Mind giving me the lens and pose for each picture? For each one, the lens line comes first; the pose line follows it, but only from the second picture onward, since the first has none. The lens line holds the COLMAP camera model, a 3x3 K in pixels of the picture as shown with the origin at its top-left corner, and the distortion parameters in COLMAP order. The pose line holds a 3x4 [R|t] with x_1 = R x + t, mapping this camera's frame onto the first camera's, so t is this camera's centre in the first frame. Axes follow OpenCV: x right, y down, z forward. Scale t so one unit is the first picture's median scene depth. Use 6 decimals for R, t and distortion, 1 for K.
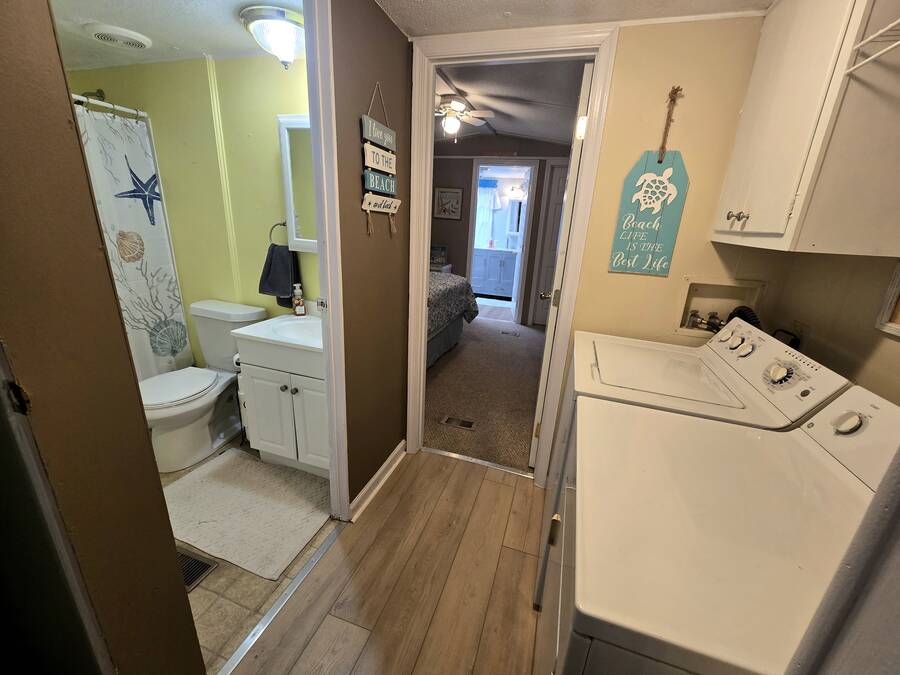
lens RADIAL K [[370.2, 0, 447.9], [0, 370.2, 339.1], [0, 0, 1]] dist [-0.003550, 0.000752]
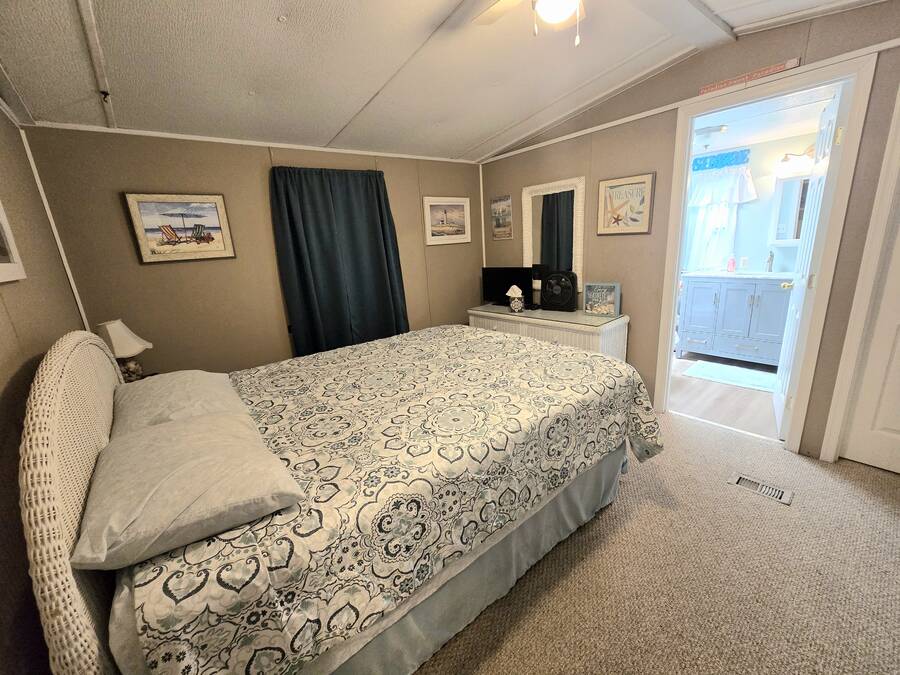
lens RADIAL K [[370.2, 0, 448.6], [0, 370.2, 340.1], [0, 0, 1]] dist [-0.003550, 0.000752]
pose [[0.840867, 0.032039, -0.540292, 0.098160], [-0.057840, 0.997849, -0.030845, -0.163485], [0.538142, 0.057187, 0.840912, 0.491629]]
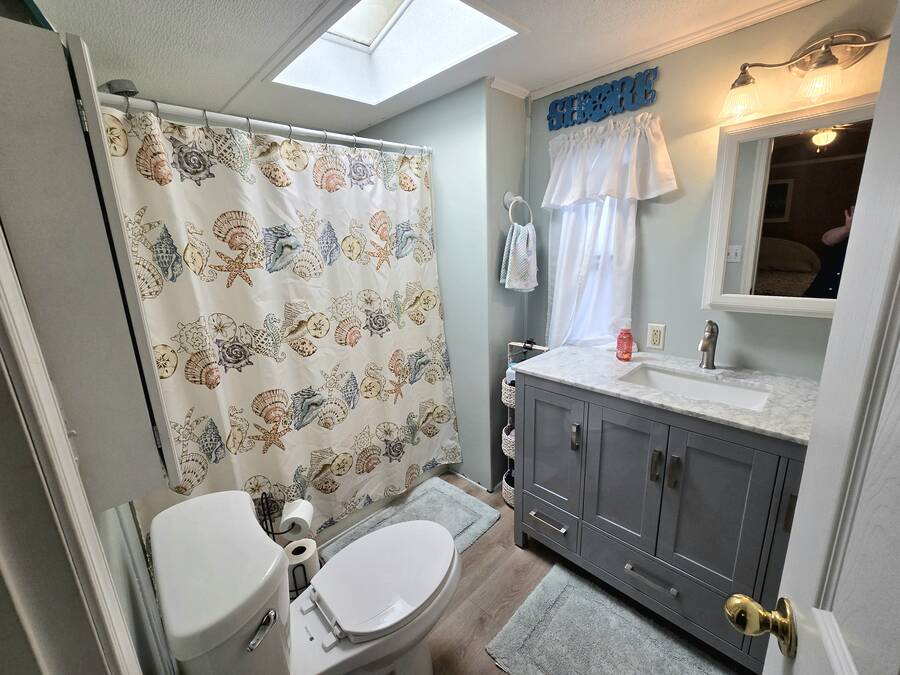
lens RADIAL K [[370.2, 0, 449.1], [0, 370.2, 333.1], [0, 0, 1]] dist [-0.003550, 0.000752]
pose [[0.876071, 0.023310, -0.481618, 0.207993], [-0.063412, 0.995725, -0.067155, -0.384368], [0.477994, 0.089373, 0.873804, 1.175351]]
